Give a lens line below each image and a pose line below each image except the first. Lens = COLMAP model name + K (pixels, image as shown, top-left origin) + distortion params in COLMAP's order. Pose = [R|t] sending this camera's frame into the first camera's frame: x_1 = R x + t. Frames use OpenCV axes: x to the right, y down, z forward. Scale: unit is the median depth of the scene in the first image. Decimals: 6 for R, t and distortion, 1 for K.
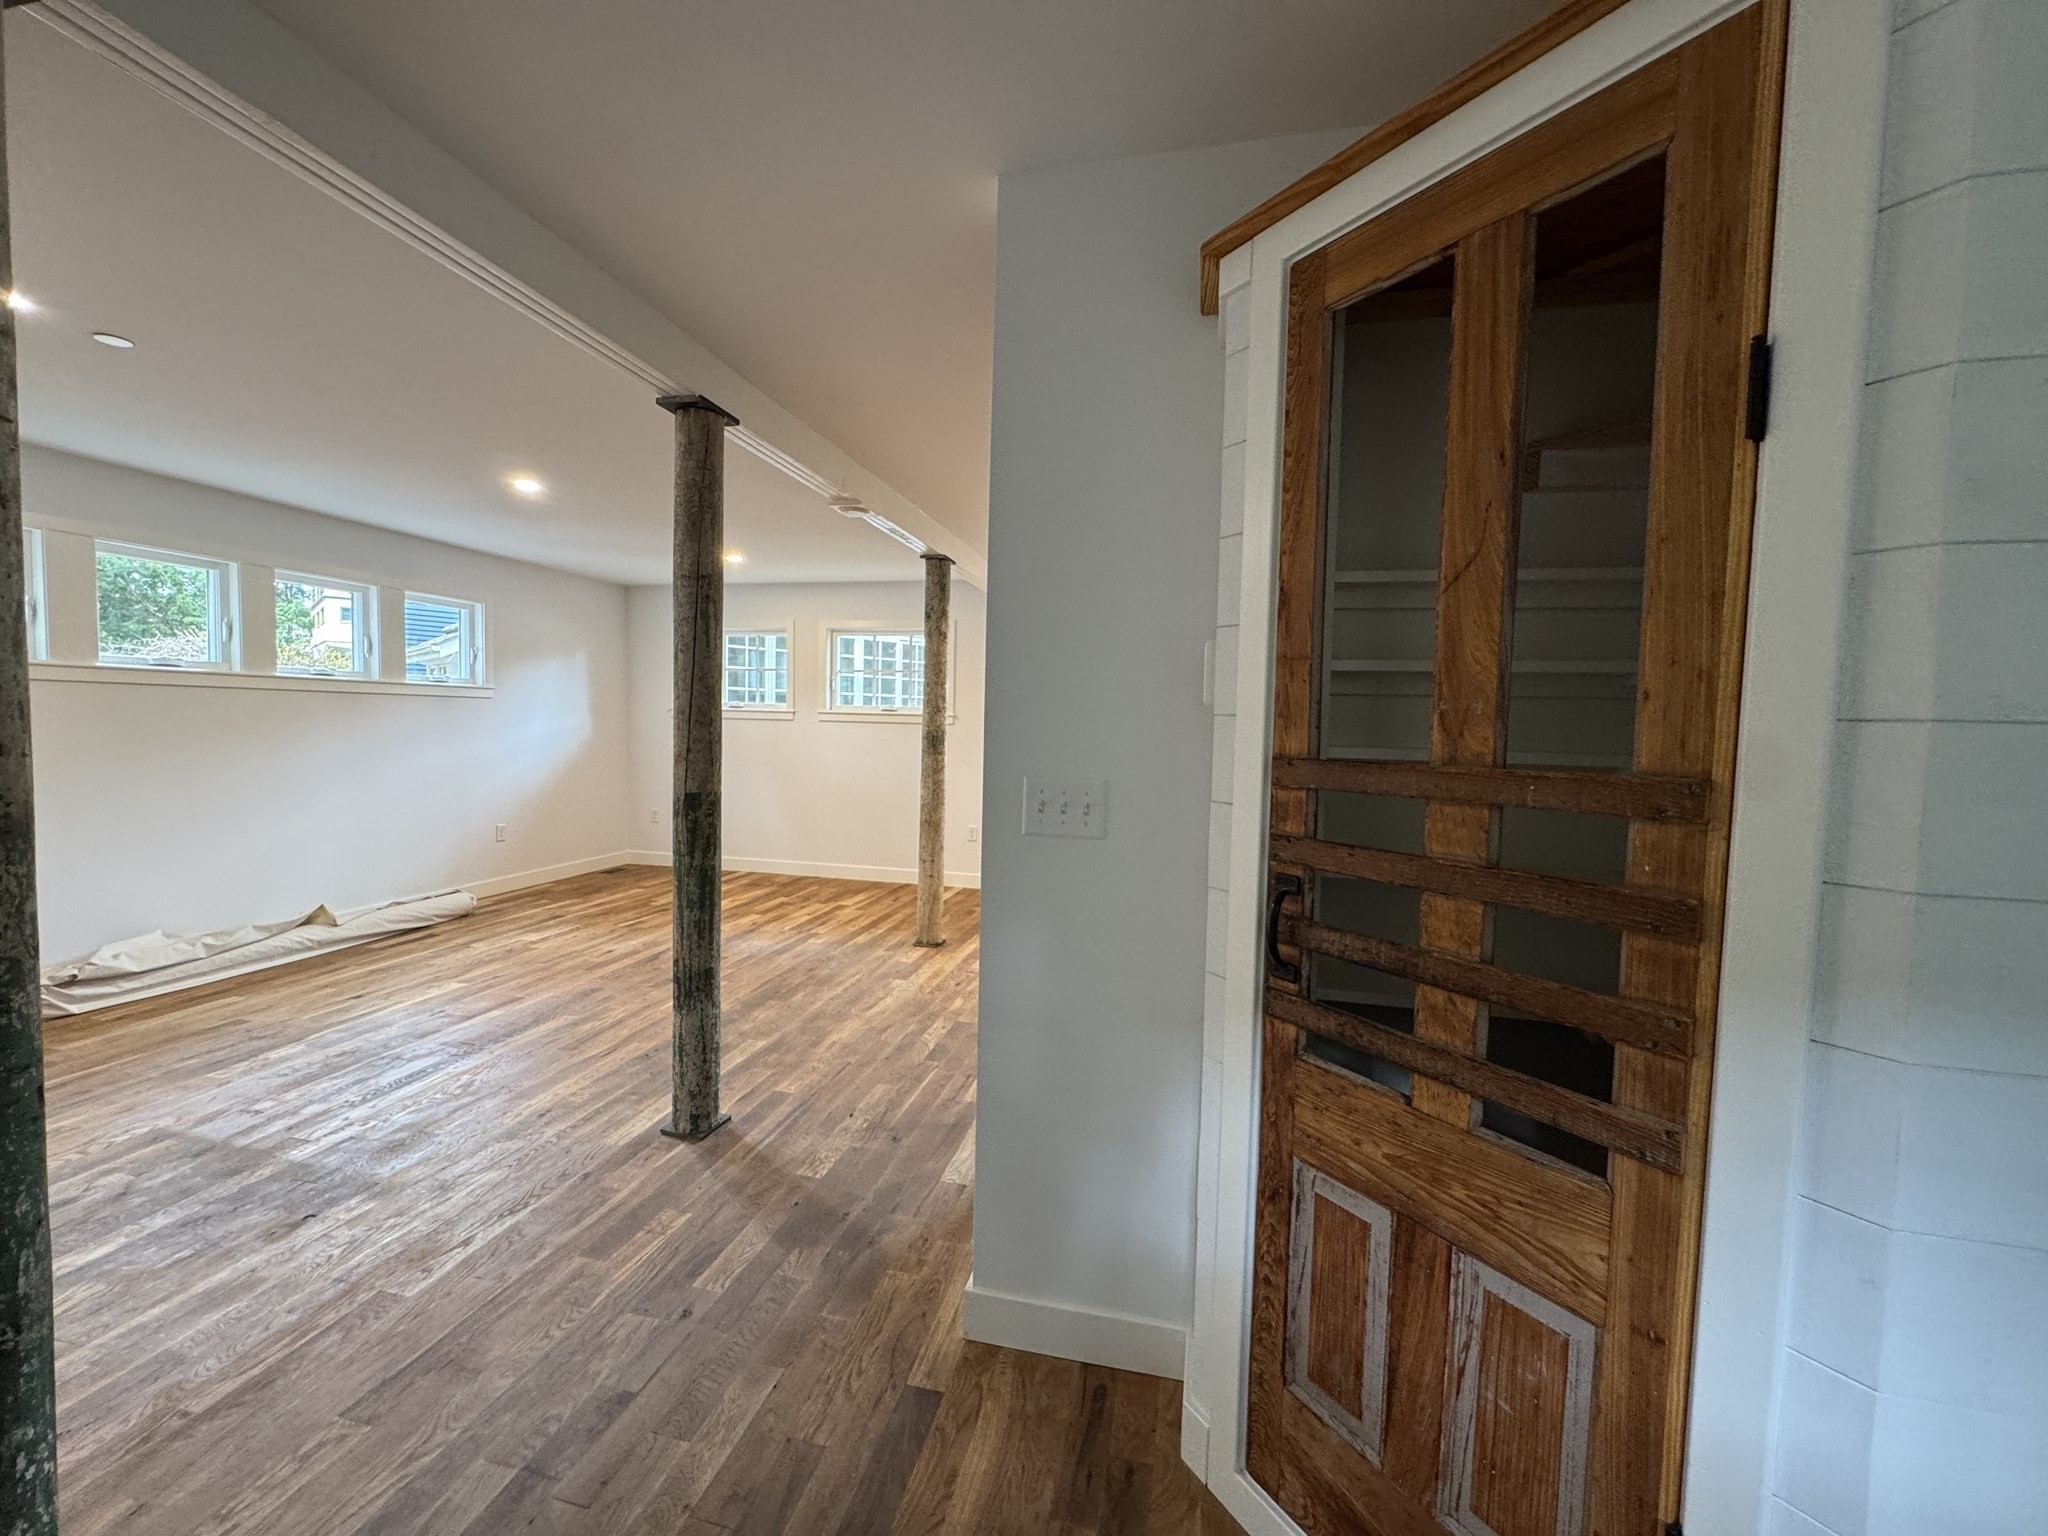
lens RADIAL K [[822.9, 0, 1020.4], [0, 822.9, 763.5], [0, 0, 1]] dist [-0.004735, -0.000129]
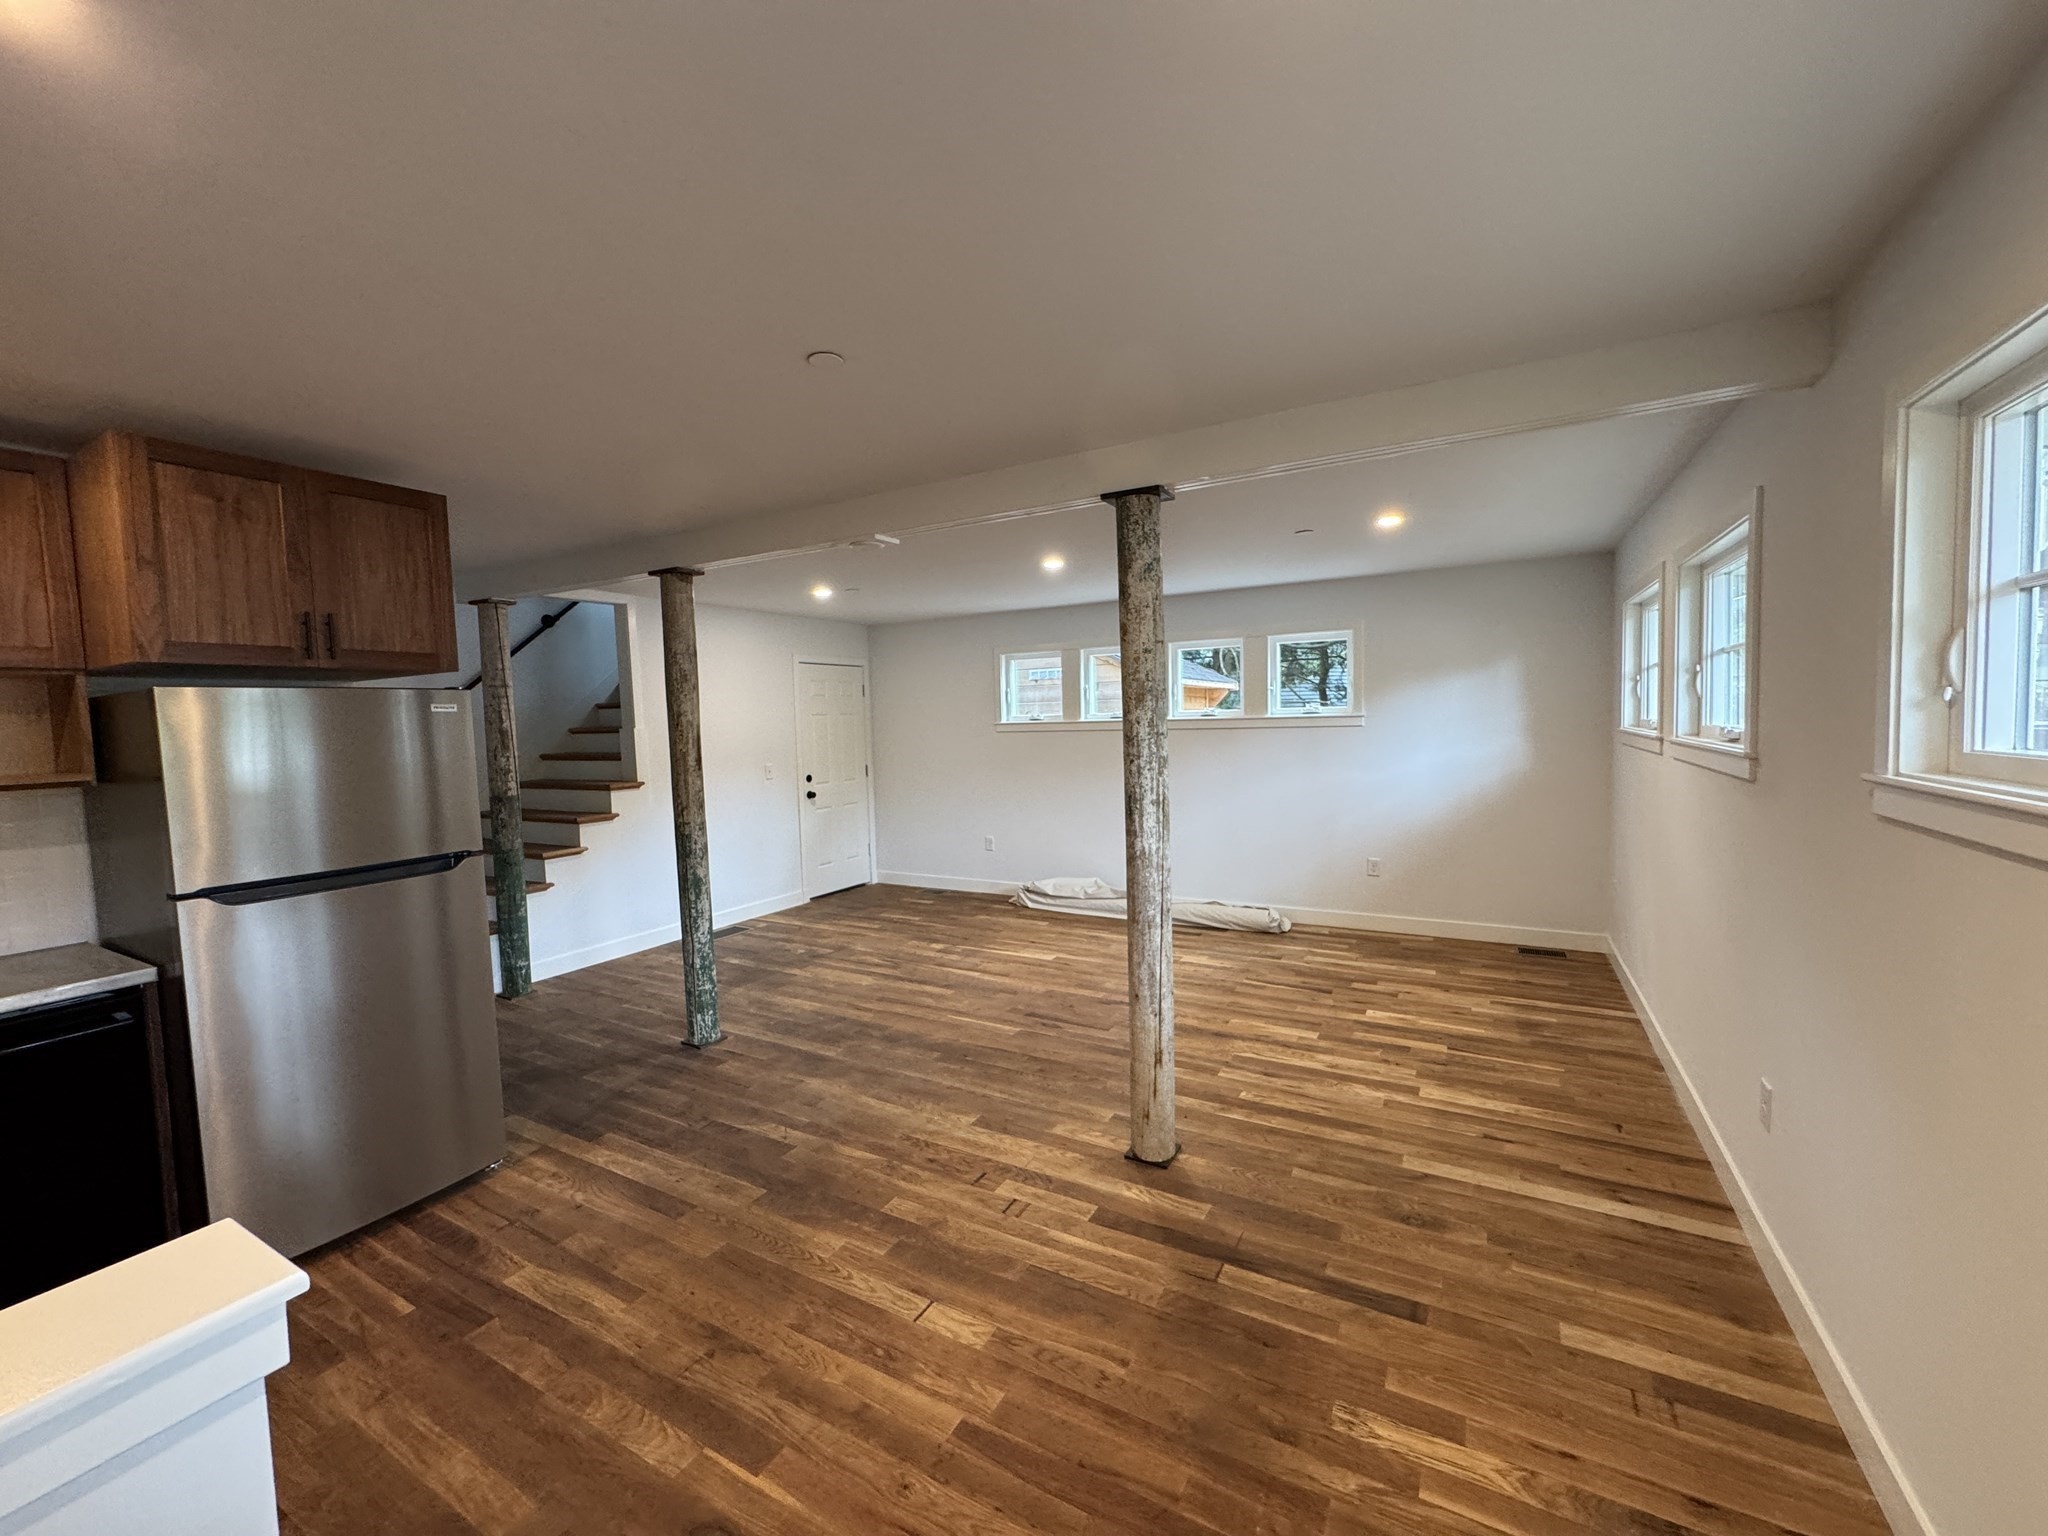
lens RADIAL K [[822.9, 0, 1016.1], [0, 822.9, 767.6], [0, 0, 1]] dist [-0.004735, -0.000129]
pose [[-0.279820, 0.044628, -0.959015, 0.623718], [-0.032467, 0.997908, 0.055911, -0.113759], [0.959503, 0.046782, -0.277785, 1.409589]]
